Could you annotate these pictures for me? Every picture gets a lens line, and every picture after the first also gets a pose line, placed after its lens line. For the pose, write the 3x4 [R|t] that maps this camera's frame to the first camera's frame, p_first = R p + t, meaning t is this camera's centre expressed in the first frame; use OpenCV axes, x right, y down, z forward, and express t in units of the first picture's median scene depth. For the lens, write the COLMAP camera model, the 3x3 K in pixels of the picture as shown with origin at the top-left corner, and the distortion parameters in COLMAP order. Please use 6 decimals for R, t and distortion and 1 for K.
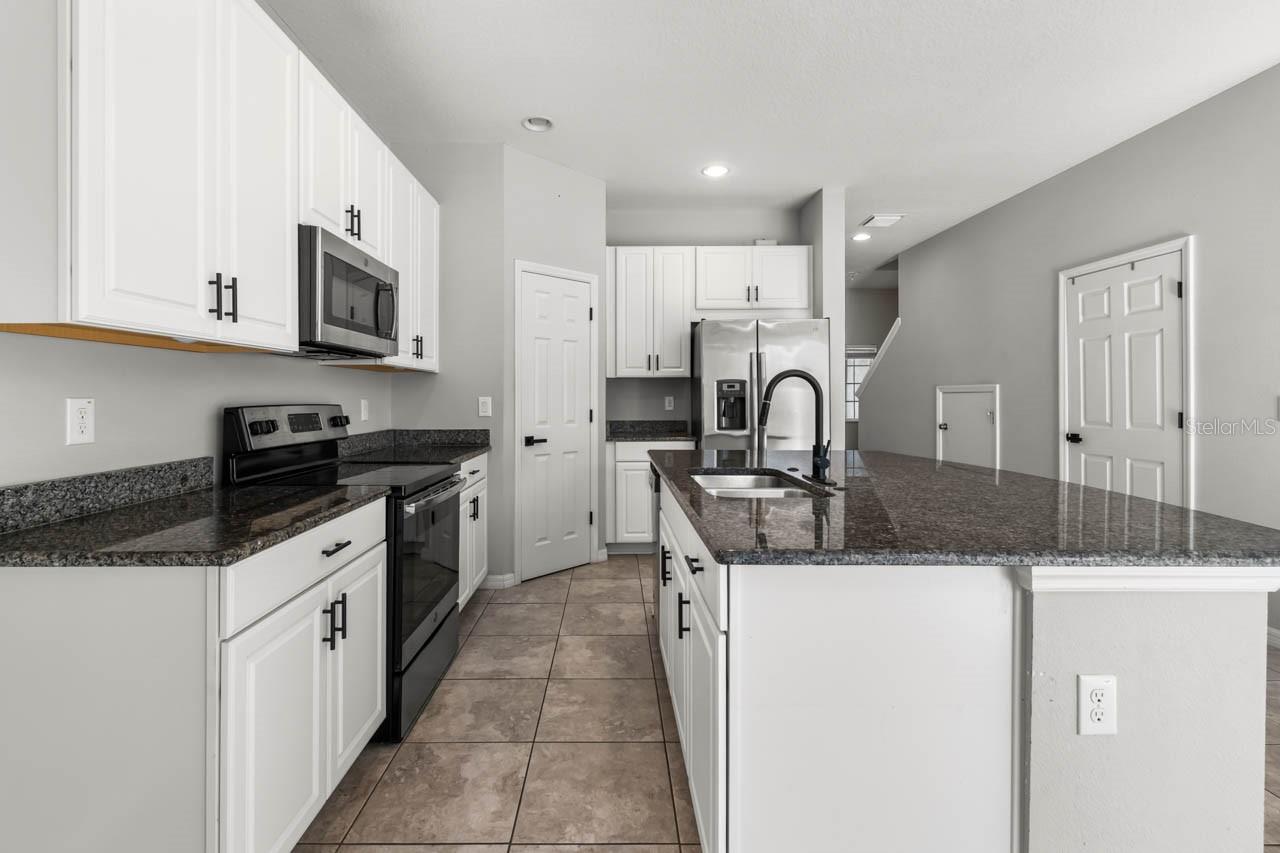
lens RADIAL K [[578.6, 0, 612.9], [0, 578.6, 392.9], [0, 0, 1]] dist [-0.002592, -0.000439]
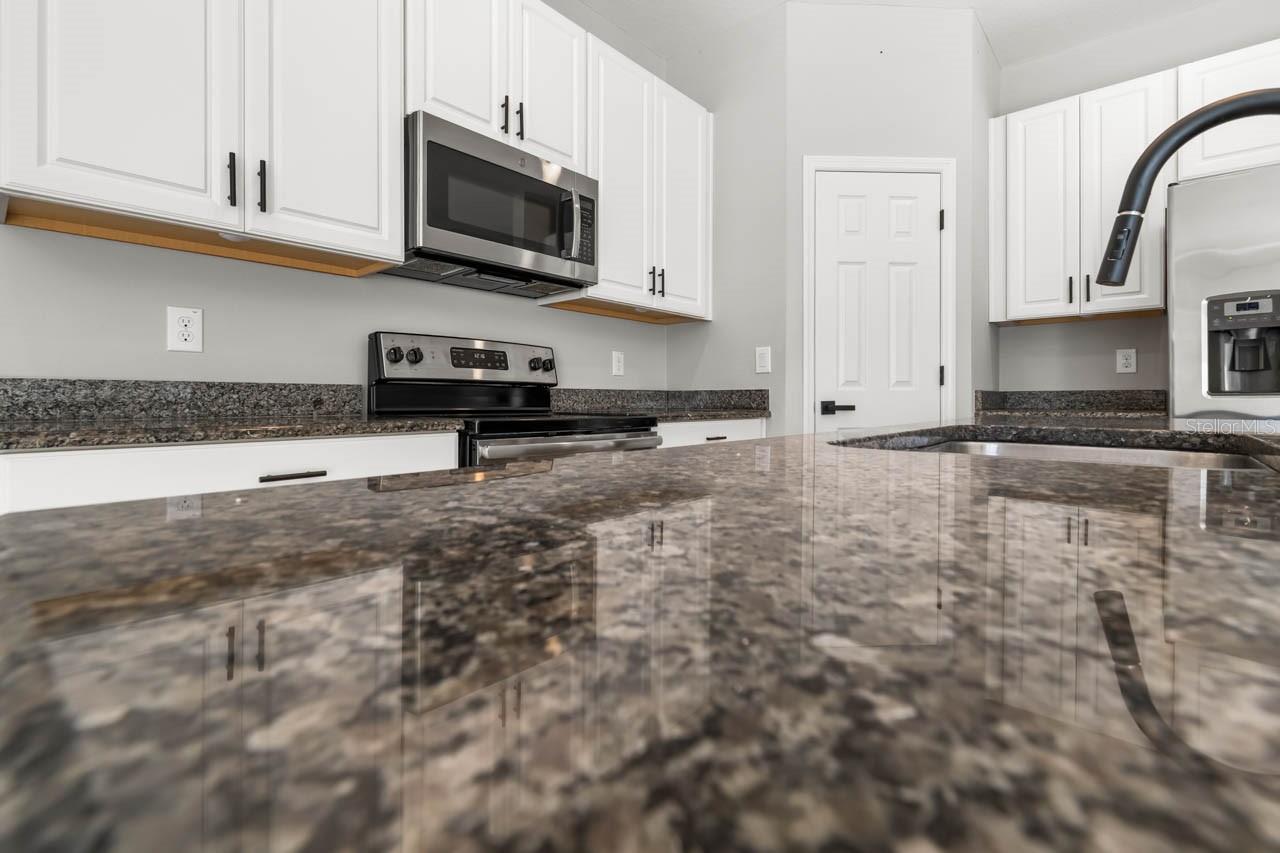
lens RADIAL K [[580.6, 0, 631.0], [0, 580.6, 398.0], [0, 0, 1]] dist [0.000793, -0.000640]
pose [[0.745523, -0.000700, -0.666480, 0.152265], [0.002937, 0.999993, 0.002235, 0.068889], [0.666474, -0.003624, 0.745520, 0.301466]]
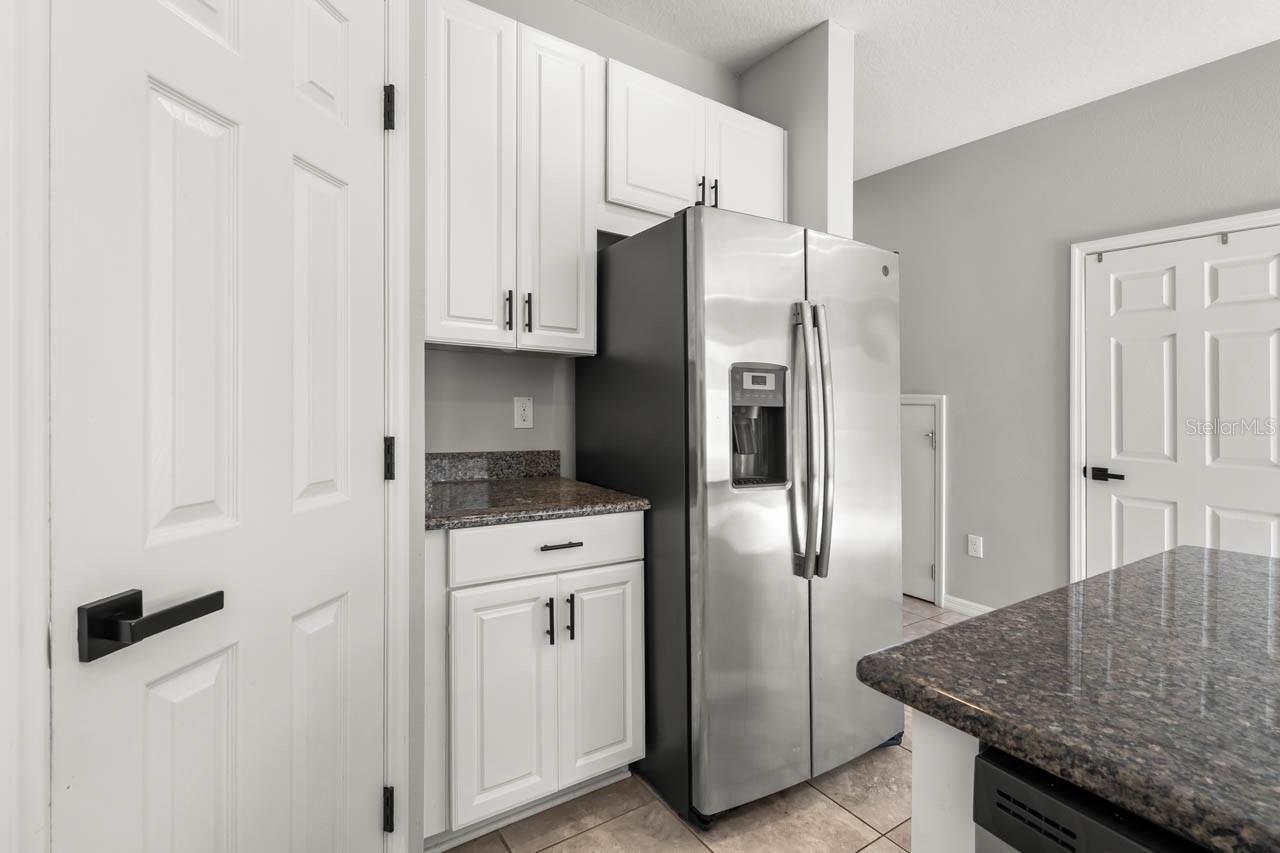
lens RADIAL K [[574.8, 0, 631.0], [0, 574.8, 451.5], [0, 0, 1]] dist [-0.000858, -0.000375]
pose [[0.828813, -0.020492, 0.559151, -0.108530], [-0.036397, 0.995238, 0.090425, 0.005988], [-0.558341, -0.095297, 0.824120, 0.760953]]
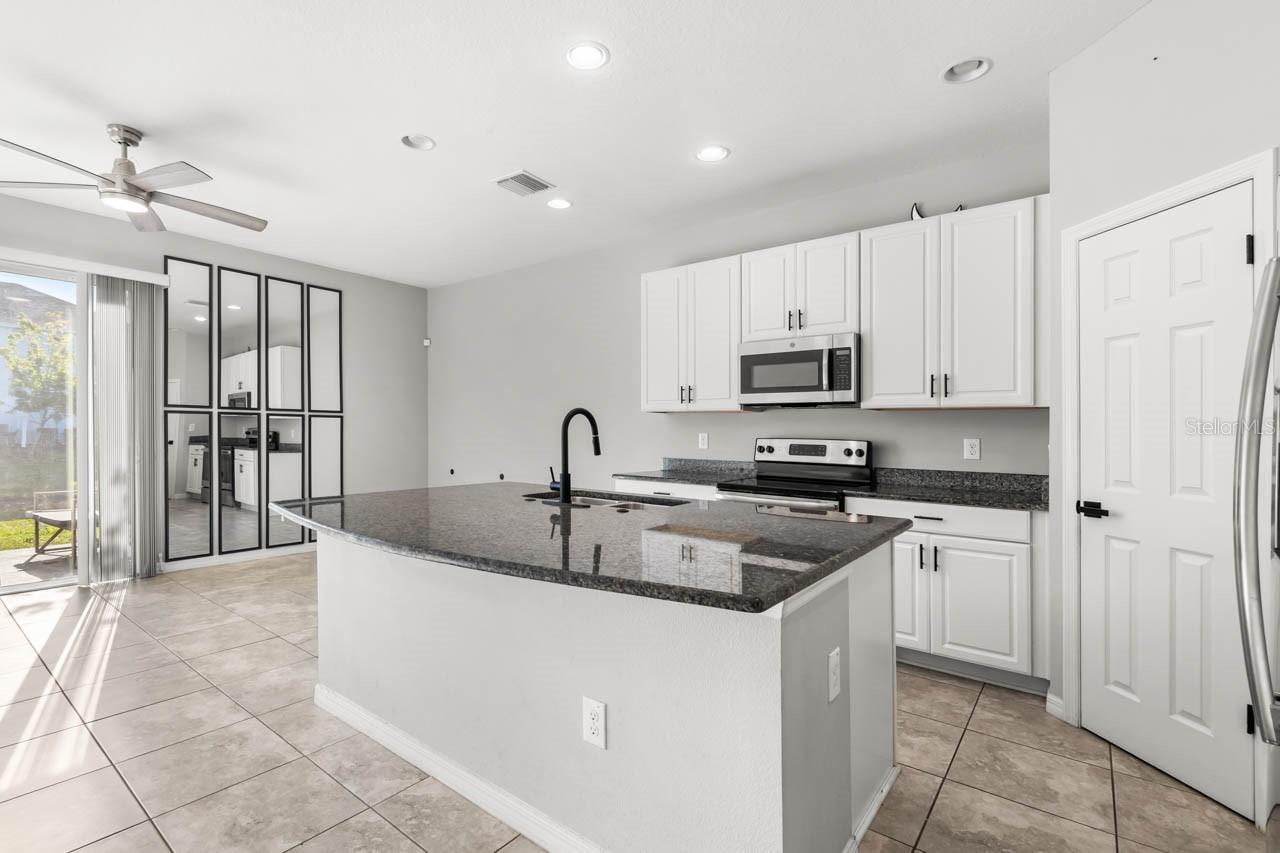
lens RADIAL K [[580.5, 0, 609.6], [0, 580.5, 436.2], [0, 0, 1]] dist [-0.001522, -0.000204]
pose [[-0.623684, -0.002983, -0.781671, 0.662768], [-0.009143, 0.999952, 0.003478, 0.007673], [0.781623, 0.009316, -0.623682, 0.980664]]
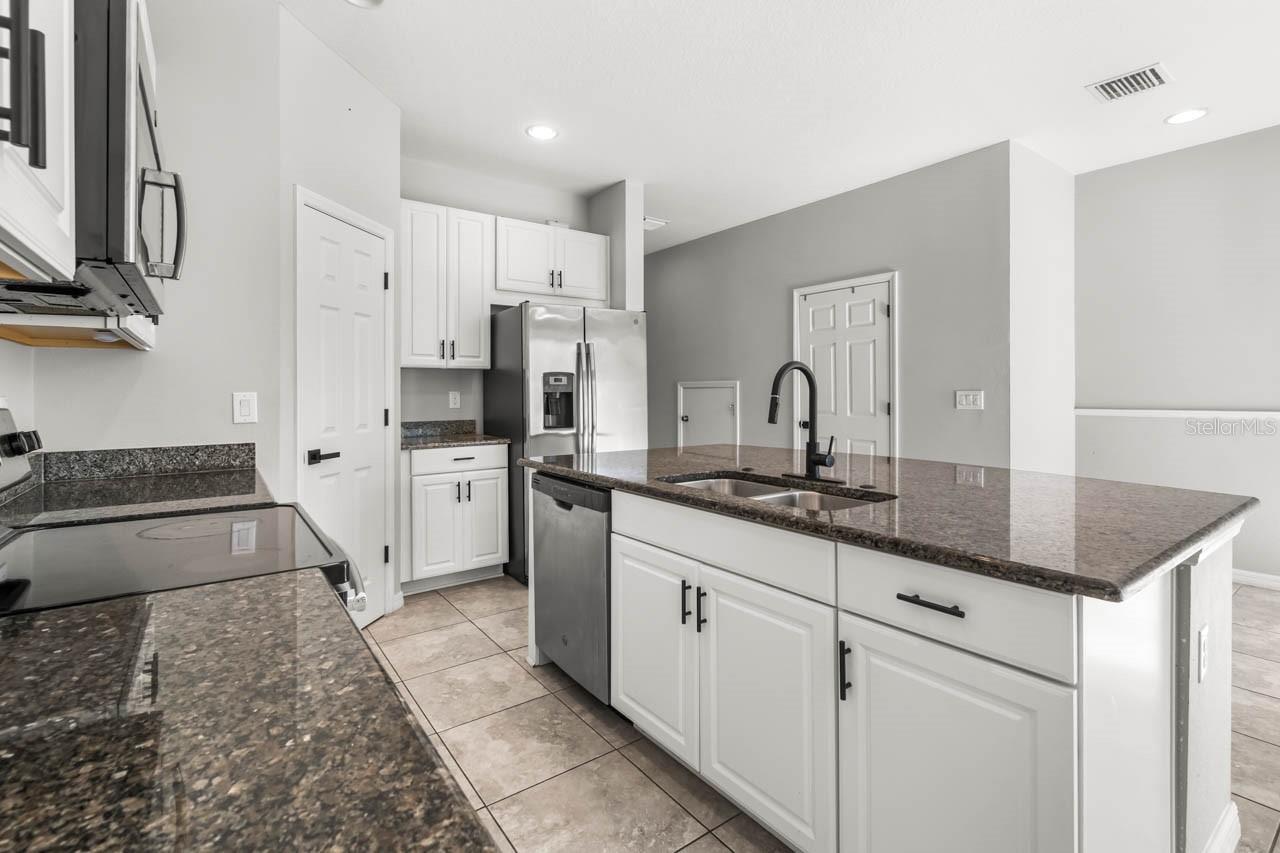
lens RADIAL K [[581.7, 0, 637.3], [0, 581.7, 389.6], [0, 0, 1]] dist [-0.001092, -0.000039]
pose [[0.807296, 0.001307, 0.590145, -0.240662], [-0.002327, 0.999997, 0.000968, 0.002443], [-0.590142, -0.002154, 0.807297, 0.223504]]
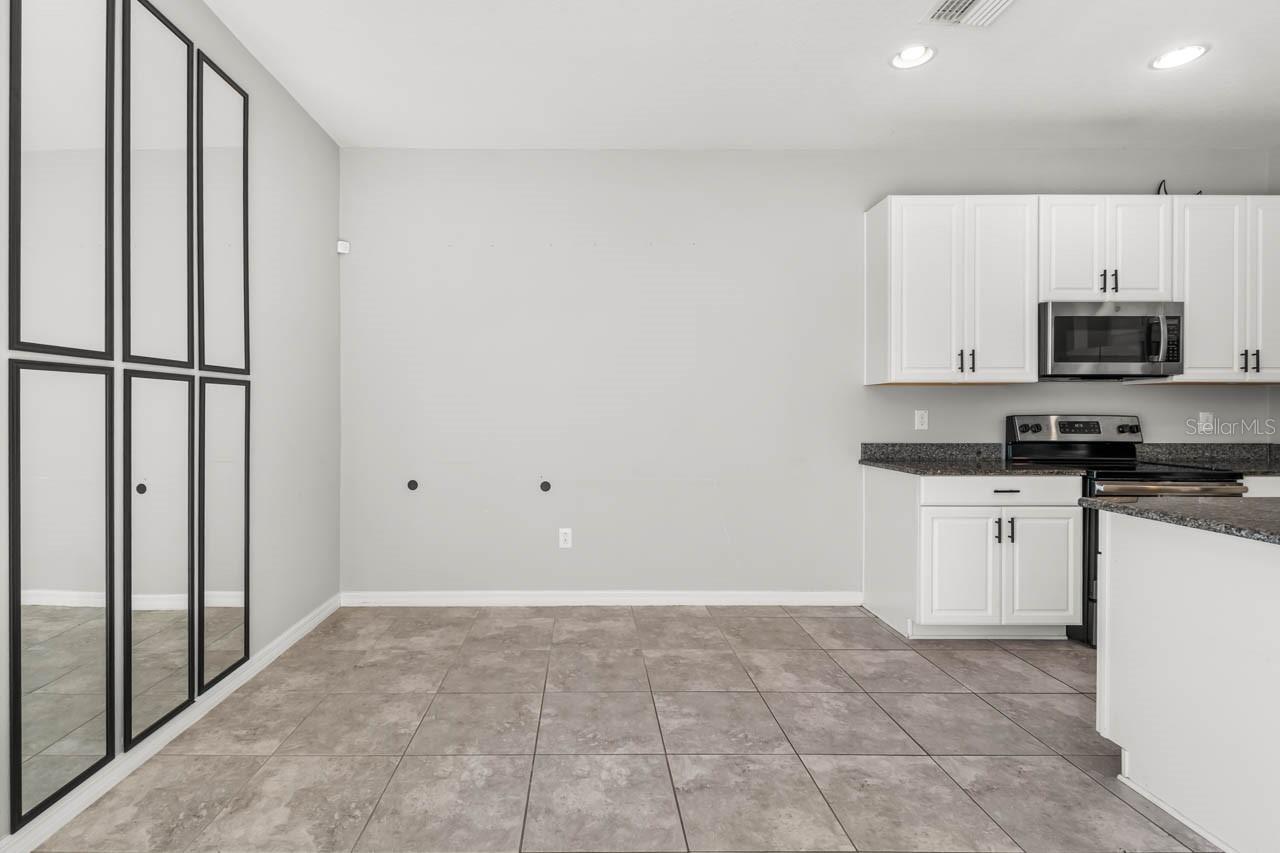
lens RADIAL K [[591.5, 0, 582.6], [0, 591.5, 411.2], [0, 0, 1]] dist [-0.001775, -0.000742]
pose [[-0.004929, 0.002215, -0.999985, 0.588091], [0.004976, 0.999985, 0.002190, 0.000938], [0.999975, -0.004965, -0.004940, -0.142538]]
